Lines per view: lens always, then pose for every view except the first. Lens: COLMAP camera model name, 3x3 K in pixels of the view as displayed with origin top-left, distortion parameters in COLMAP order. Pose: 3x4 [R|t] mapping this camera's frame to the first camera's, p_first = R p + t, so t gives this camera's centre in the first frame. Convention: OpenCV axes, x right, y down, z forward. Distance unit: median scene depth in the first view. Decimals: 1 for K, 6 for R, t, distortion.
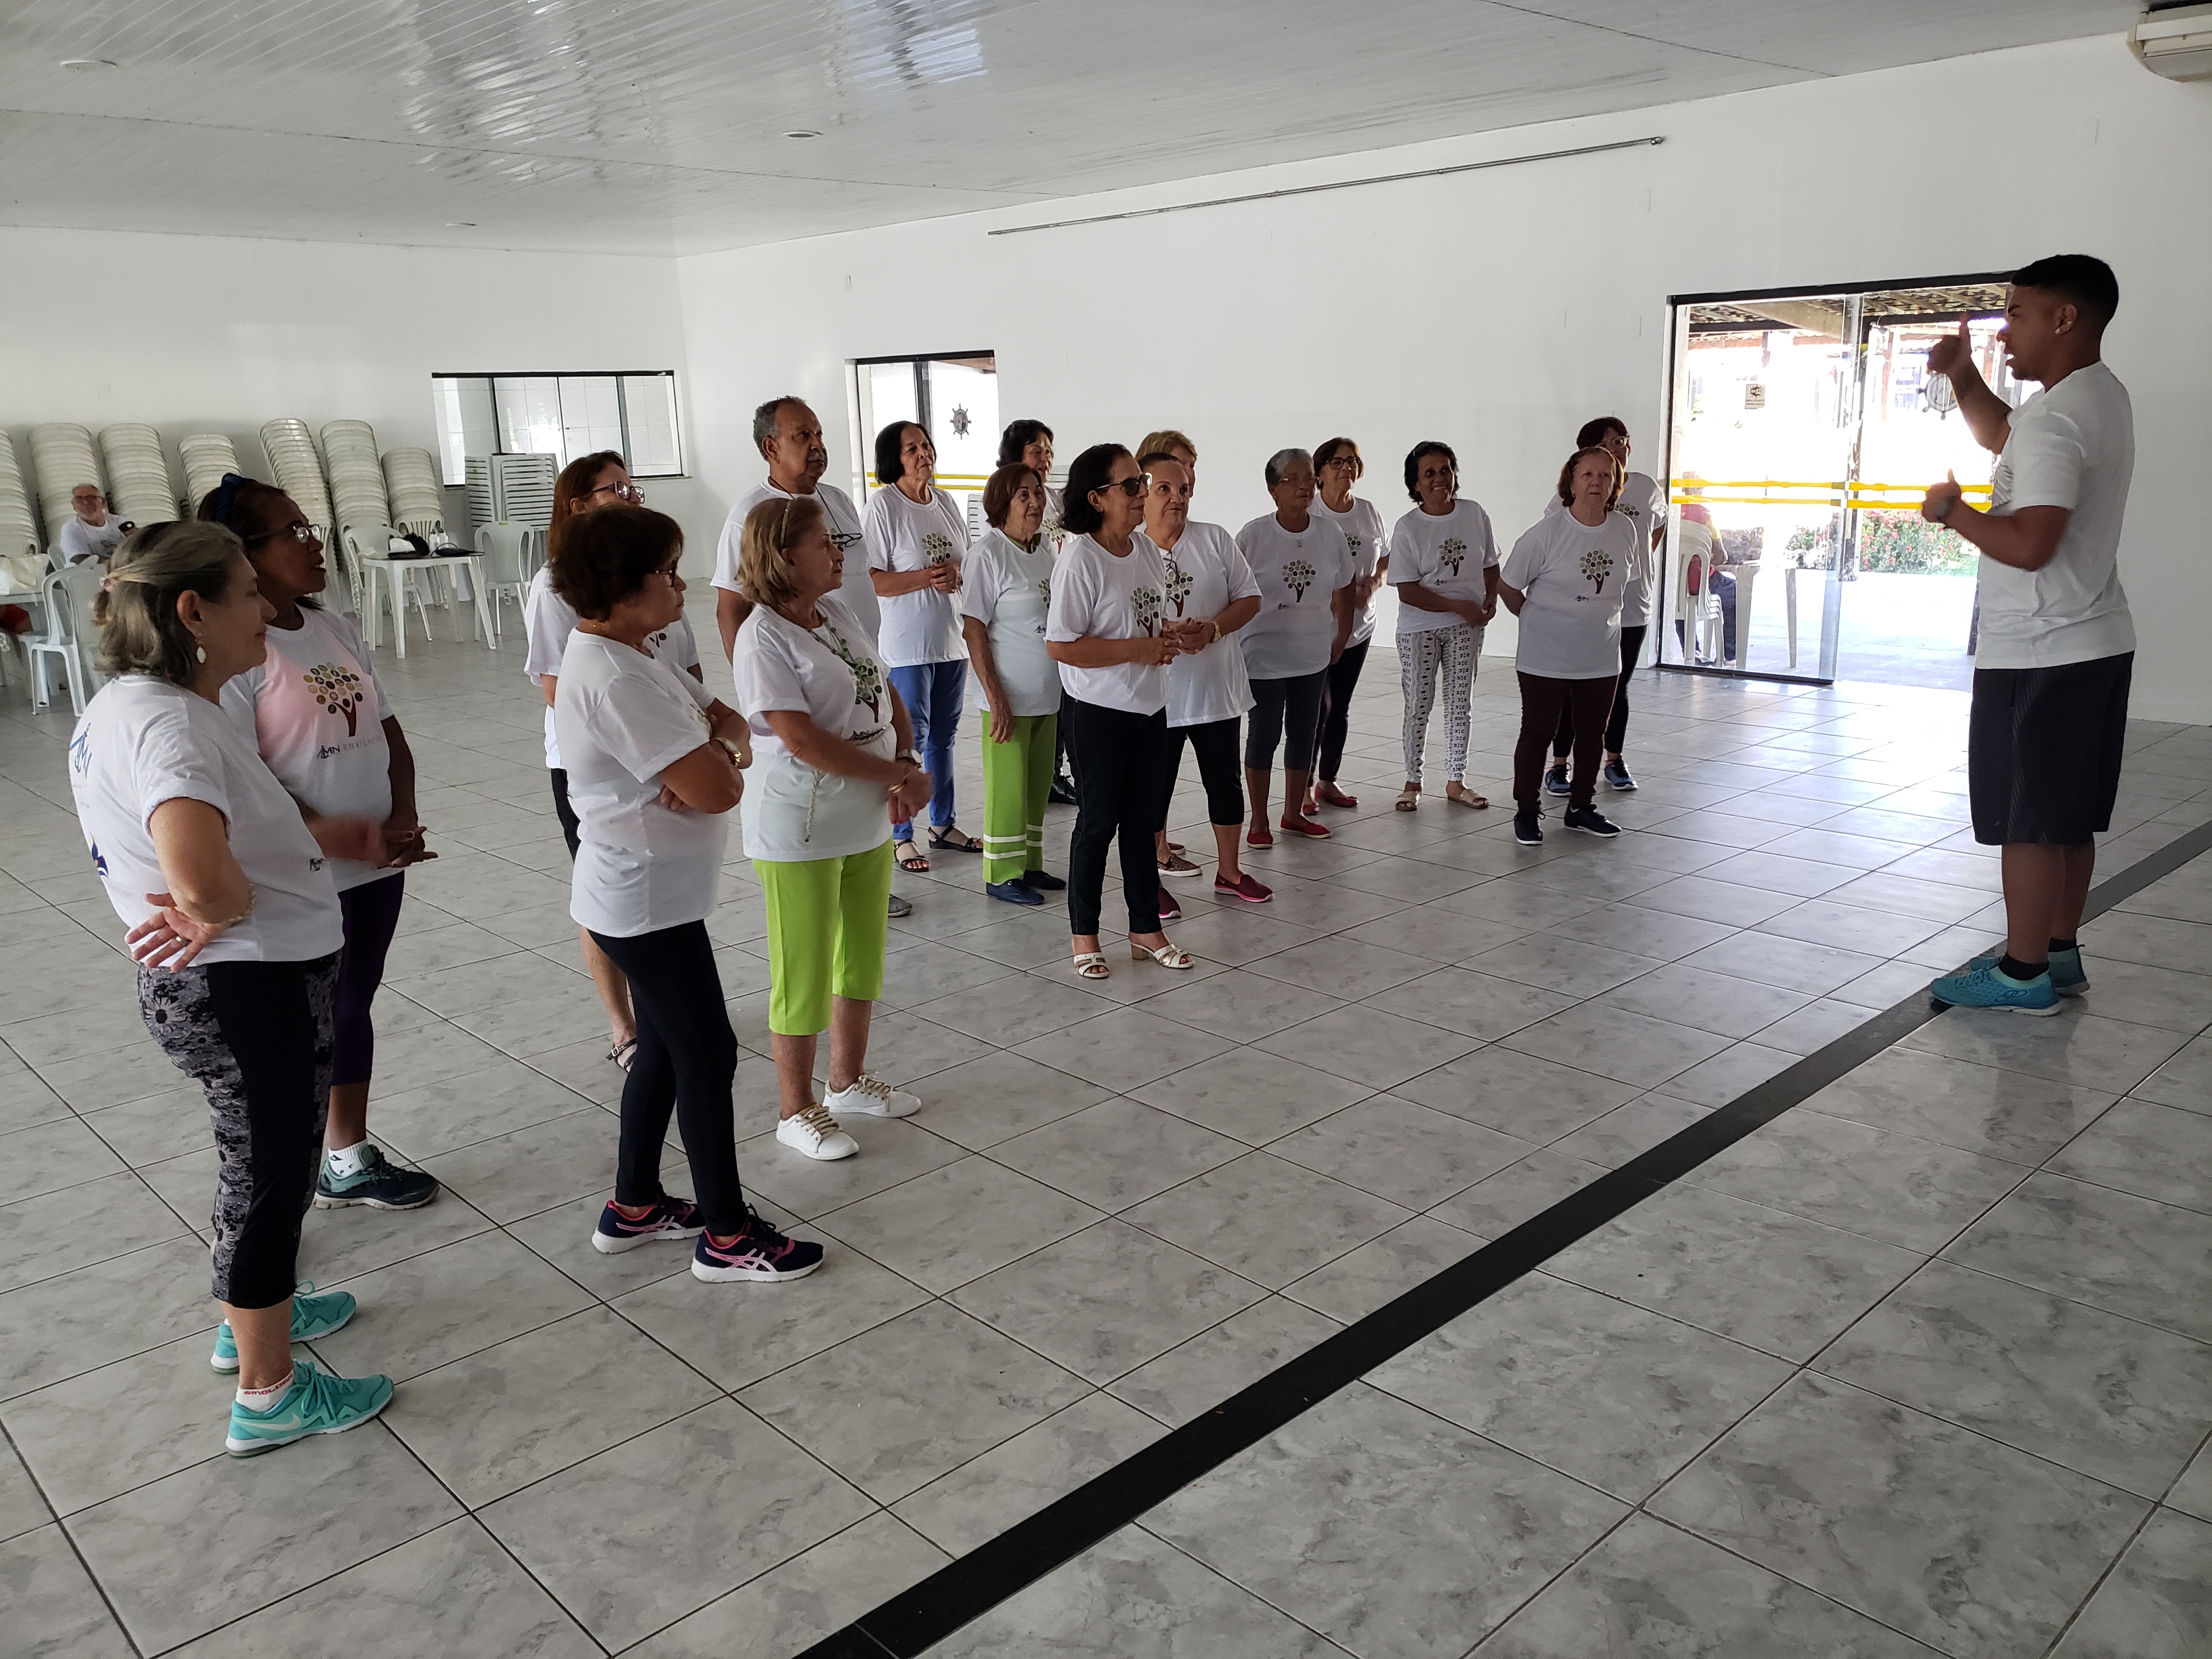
lens RADIAL K [[1721.1, 0, 1146.6], [0, 1721.1, 842.9], [0, 0, 1]] dist [-0.010549, 0.028091]
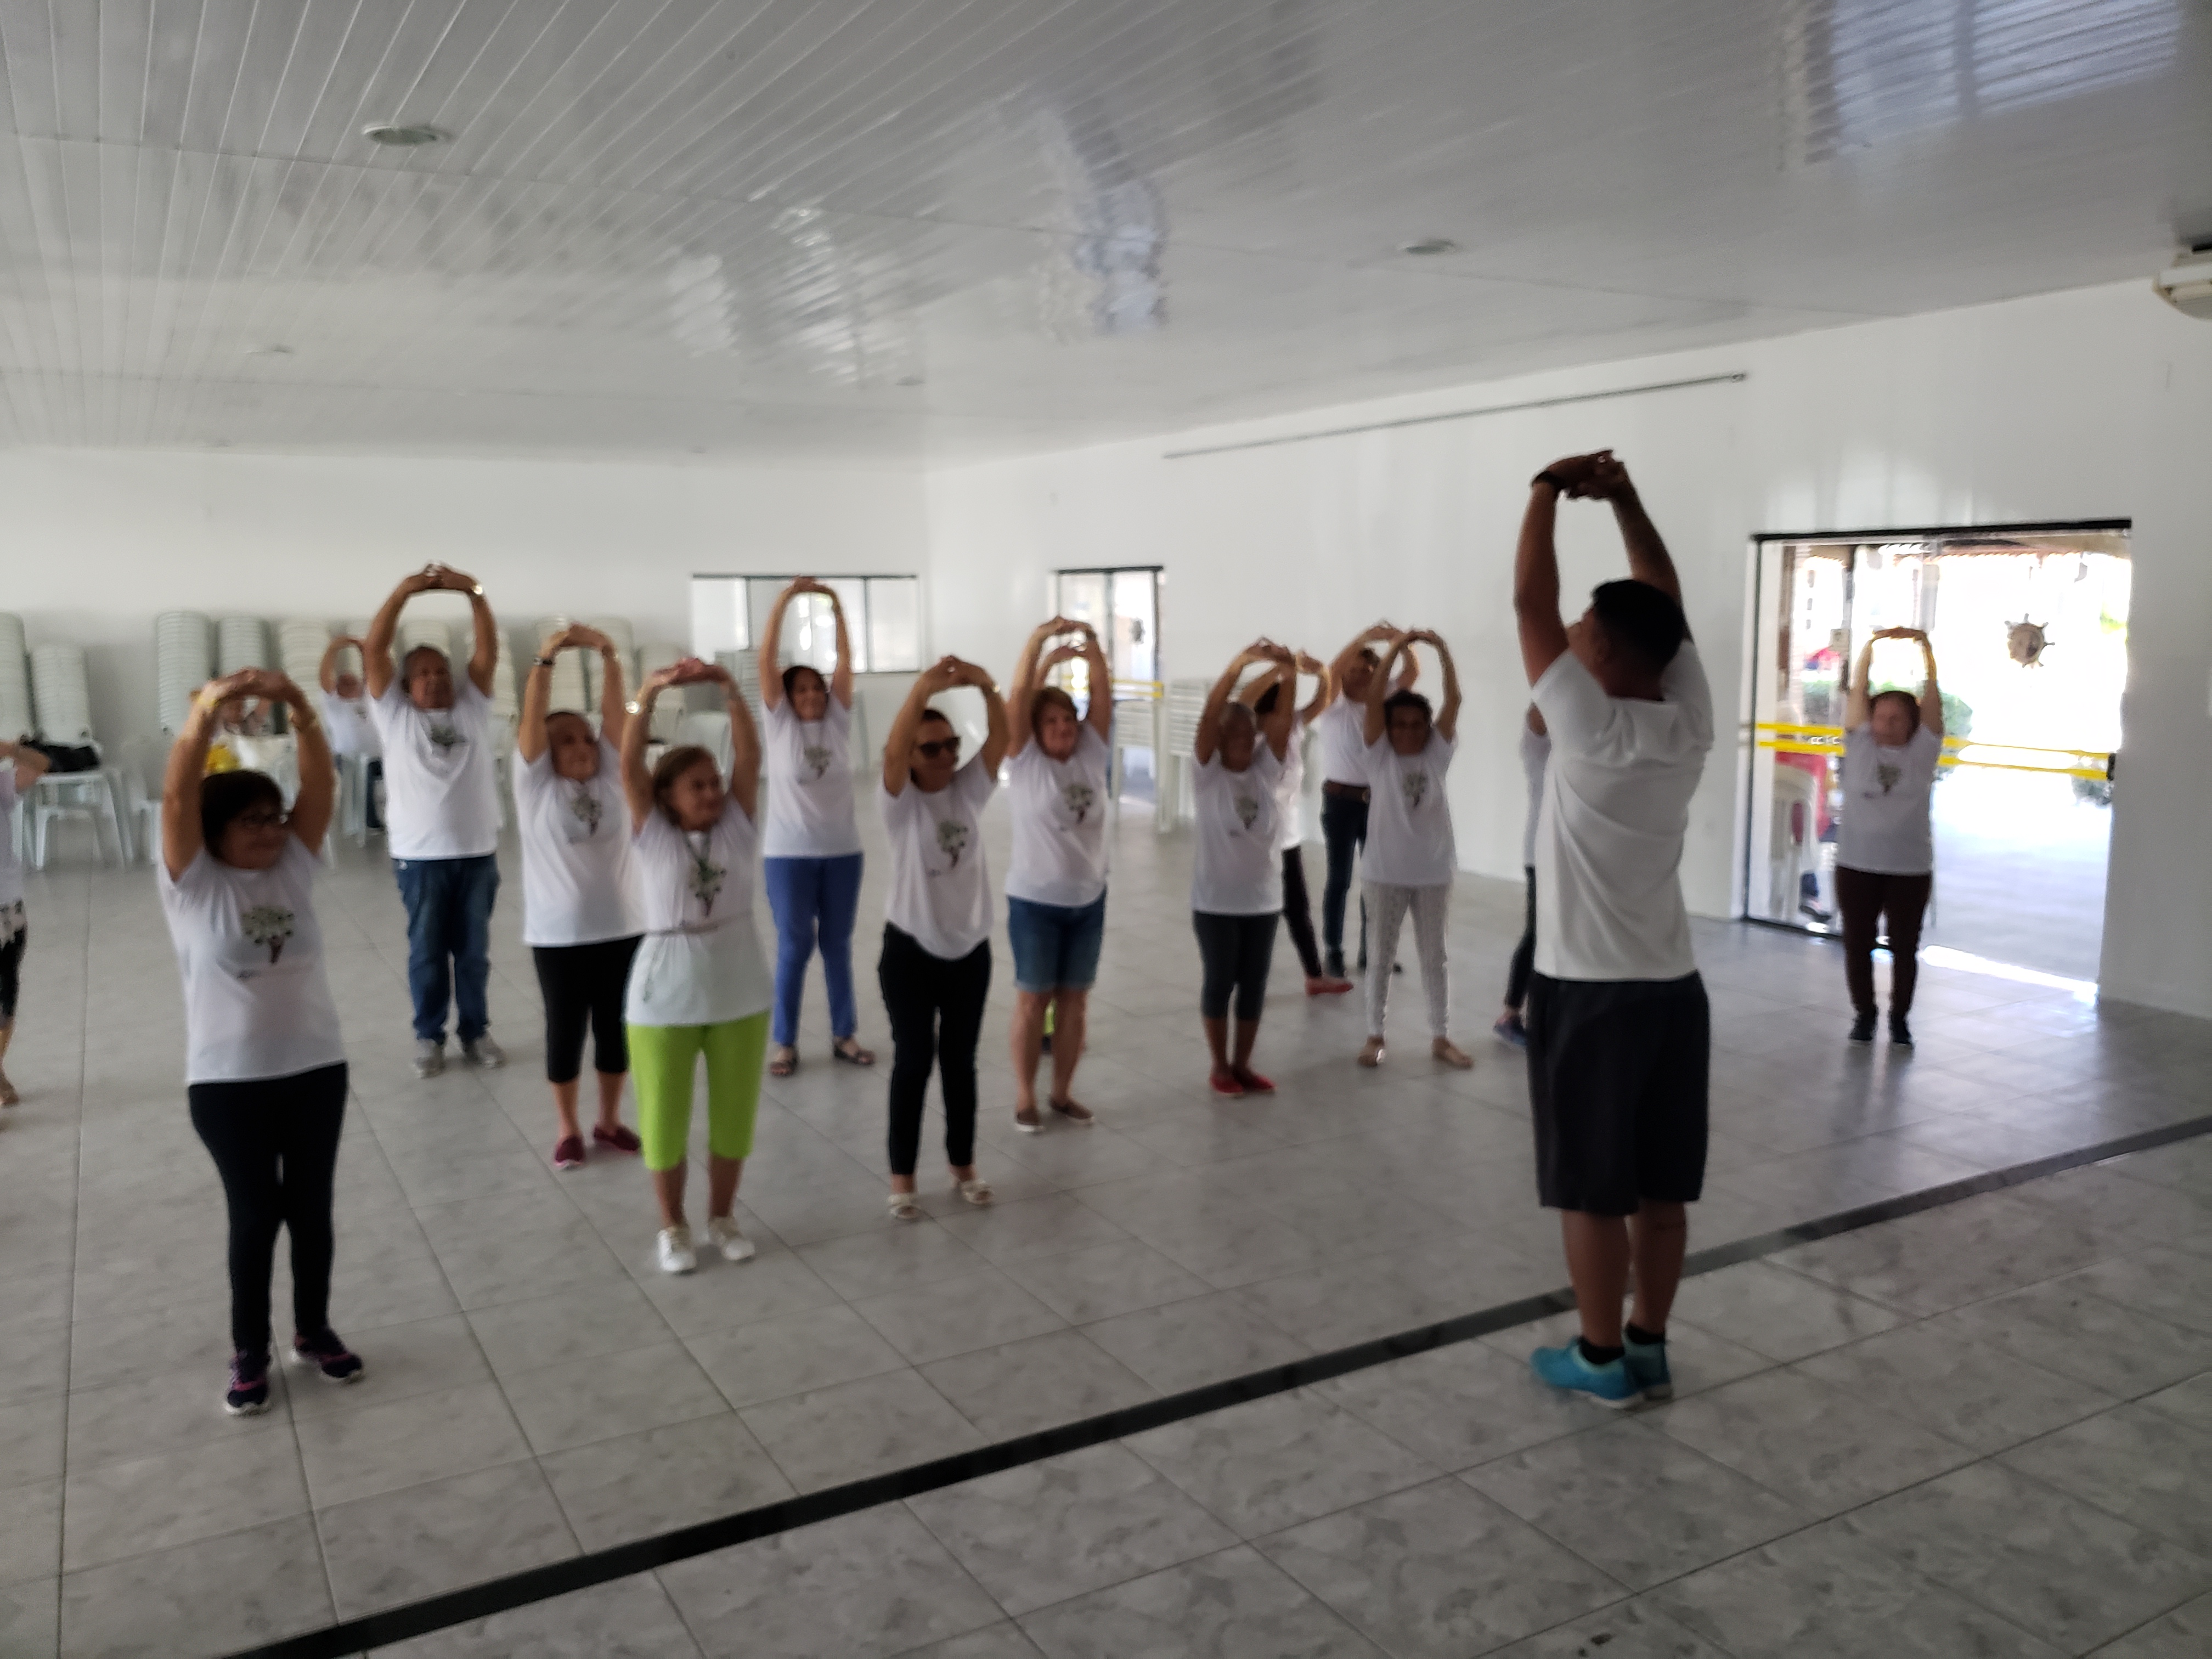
lens RADIAL K [[1752.0, 0, 1106.0], [0, 1752.0, 829.5], [0, 0, 1]] dist [0.004305, -0.009813]
pose [[0.967874, 0.049303, -0.246555, 0.245233], [-0.076294, 0.991942, -0.101142, -0.036317], [0.239581, 0.116703, 0.963837, -0.001226]]
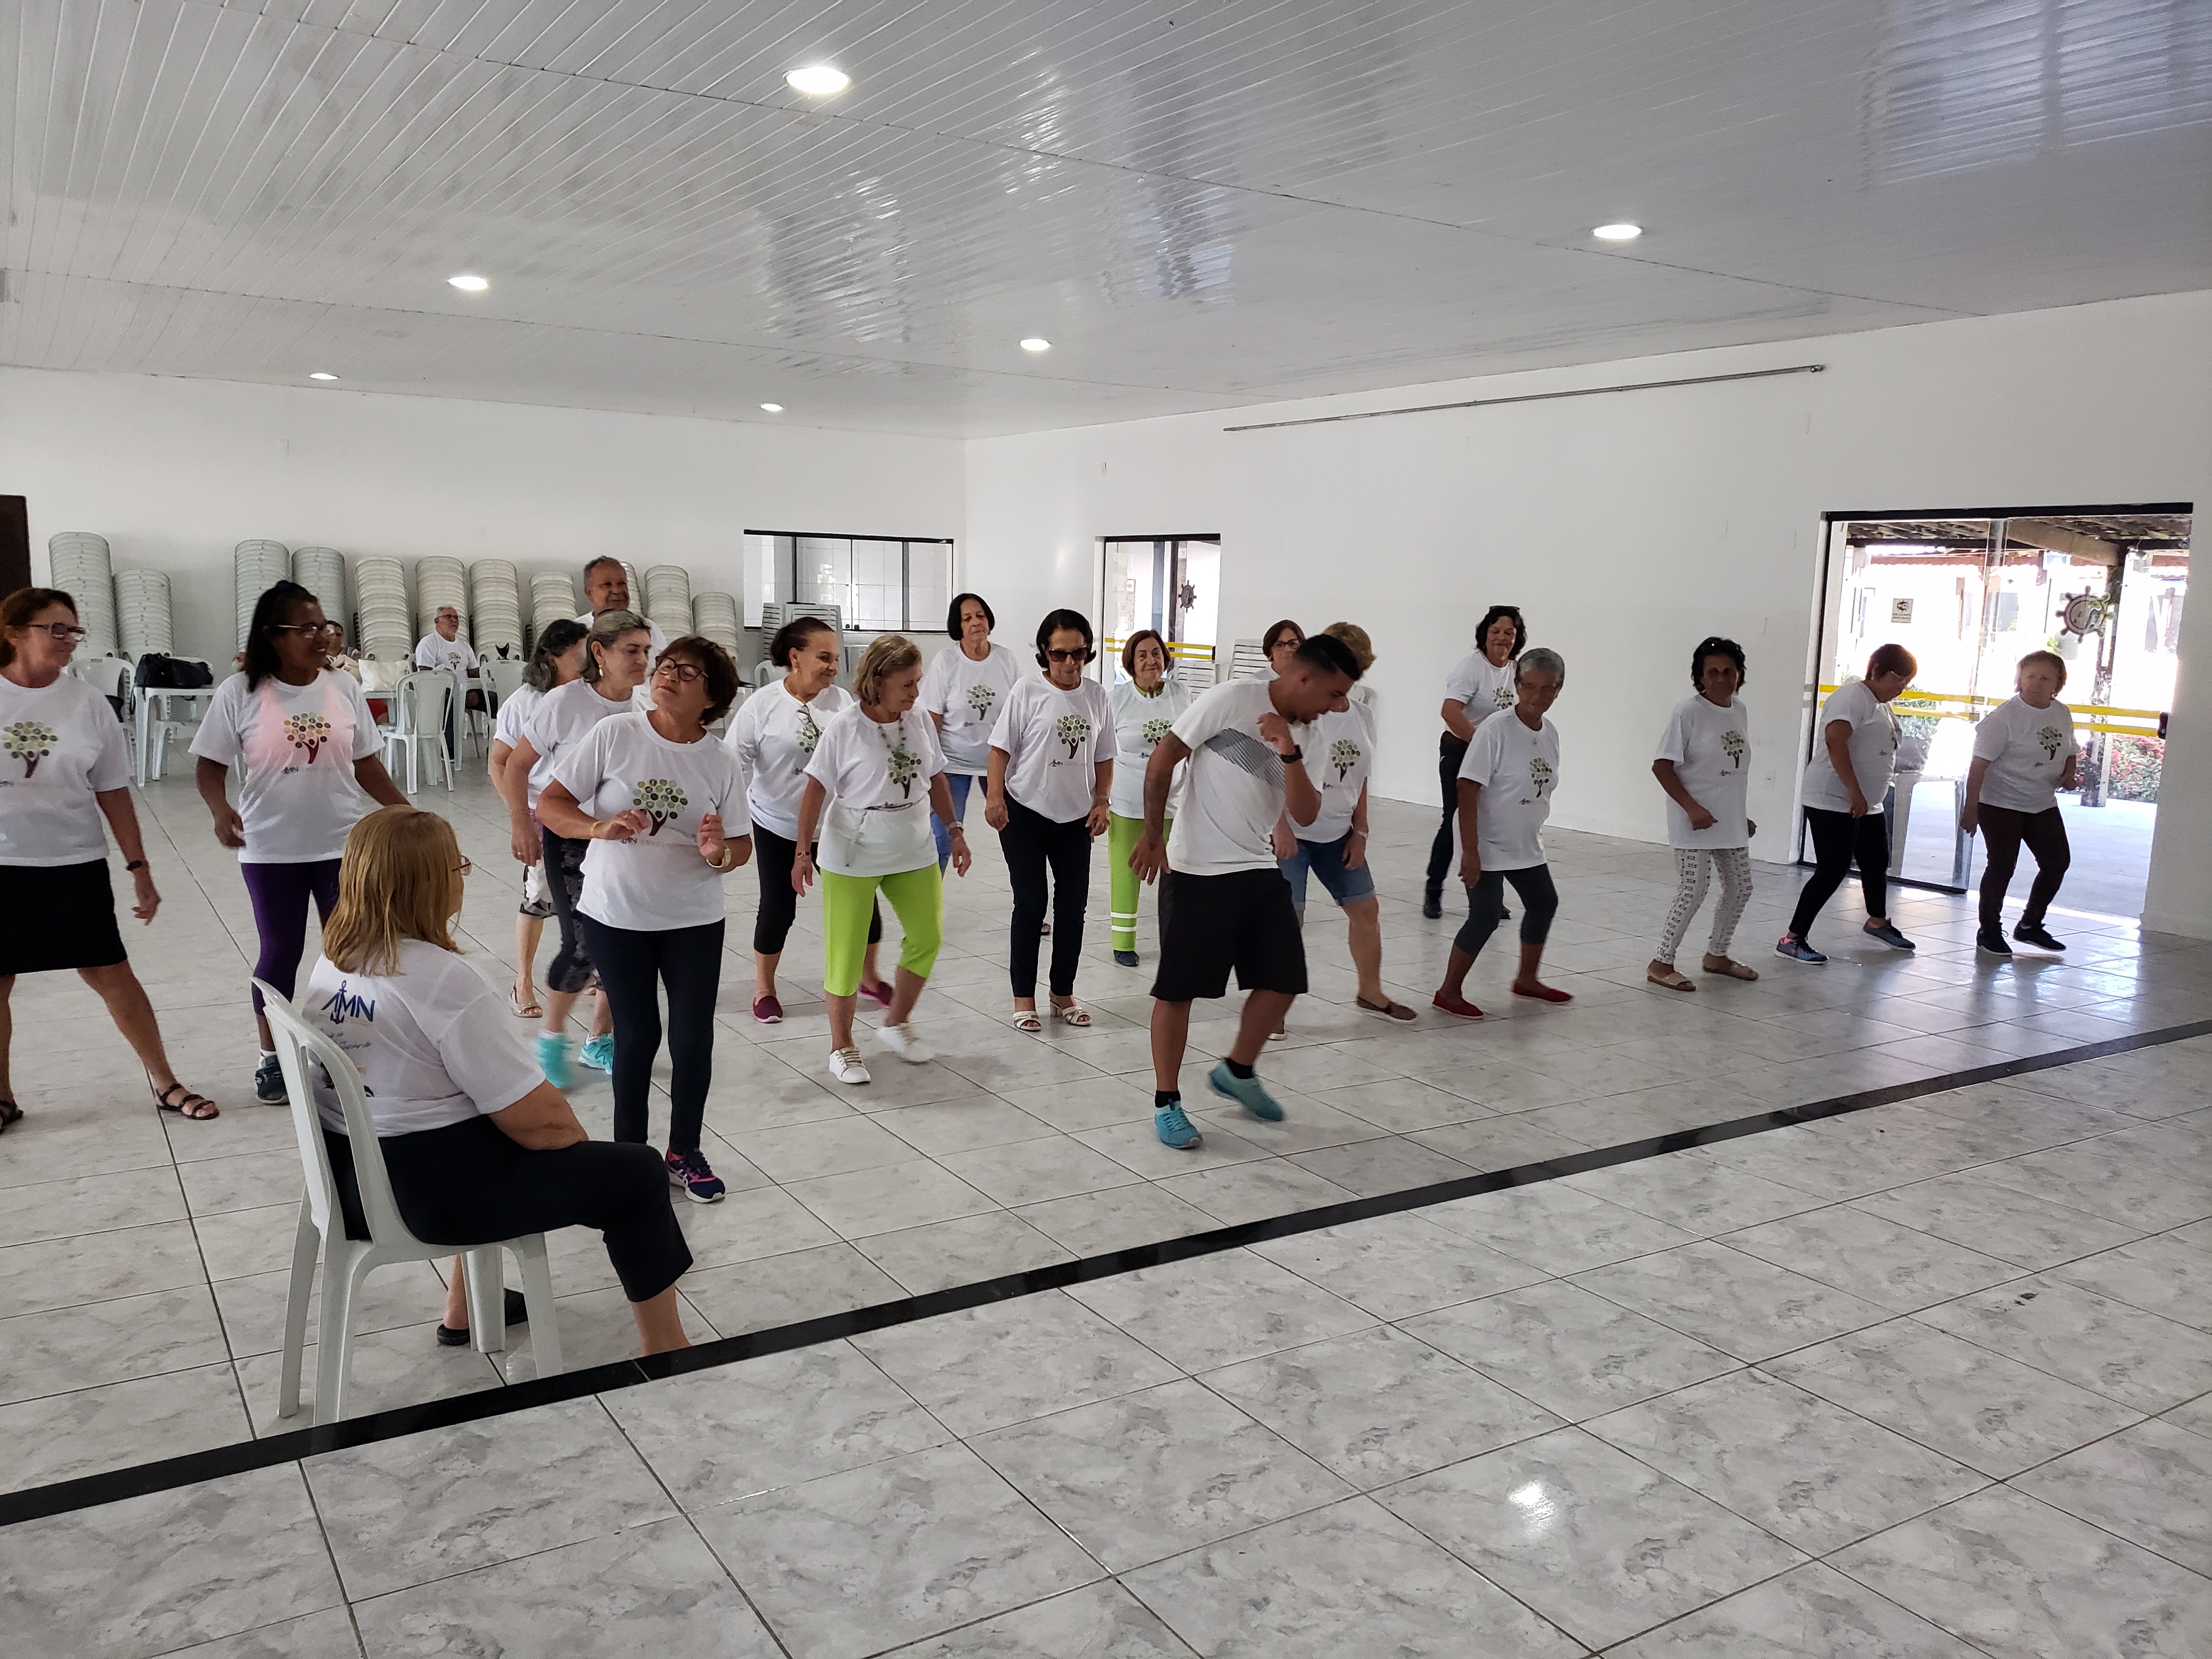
lens RADIAL K [[1725.9, 0, 1087.9], [0, 1725.9, 831.0], [0, 0, 1]] dist [0.007004, 0.000190]
pose [[0.975255, 0.081708, -0.205429, 0.118842], [-0.103272, 0.989959, -0.096523, 0.025814], [0.195480, 0.115349, 0.973901, -0.106417]]
